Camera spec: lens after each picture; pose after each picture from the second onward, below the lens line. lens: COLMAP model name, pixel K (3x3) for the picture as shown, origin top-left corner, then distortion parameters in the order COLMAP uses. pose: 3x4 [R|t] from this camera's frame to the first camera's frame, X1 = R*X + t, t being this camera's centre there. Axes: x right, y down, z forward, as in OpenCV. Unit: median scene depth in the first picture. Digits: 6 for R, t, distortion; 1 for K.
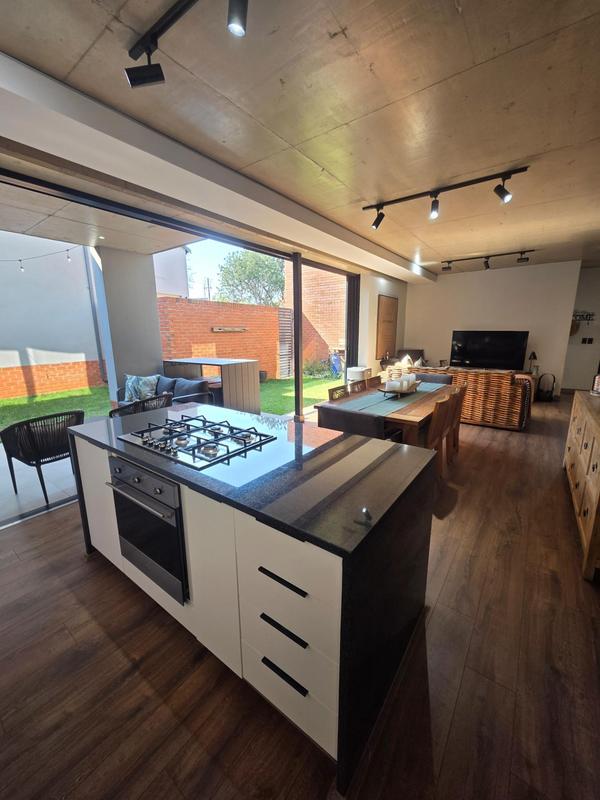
lens RADIAL K [[318.6, 0, 299.7], [0, 318.6, 395.7], [0, 0, 1]] dist [0.002096, 0.000344]
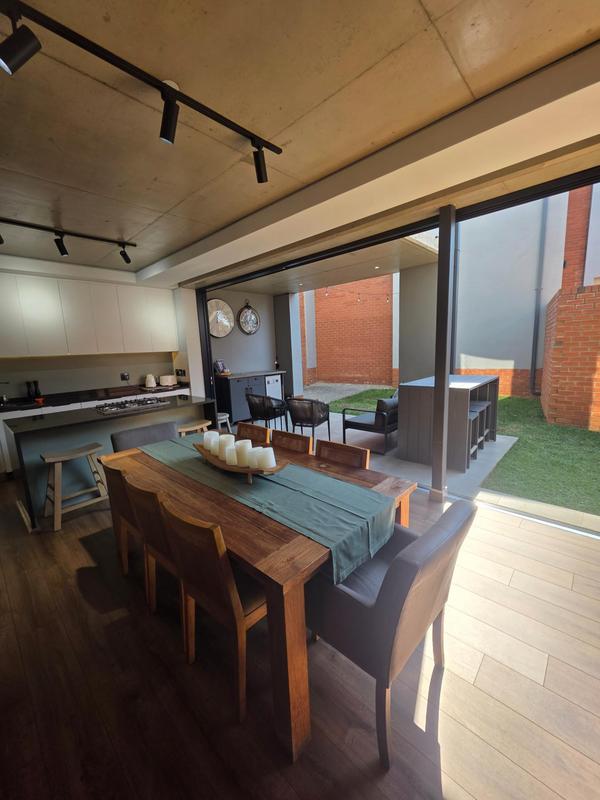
lens RADIAL K [[318.6, 0, 302.6], [0, 318.6, 398.4], [0, 0, 1]] dist [0.002096, 0.000344]
pose [[-0.112365, 0.170976, -0.978847, 0.603767], [-0.152975, 0.970365, 0.187055, -0.183149], [0.981821, 0.170757, -0.082880, 0.828382]]
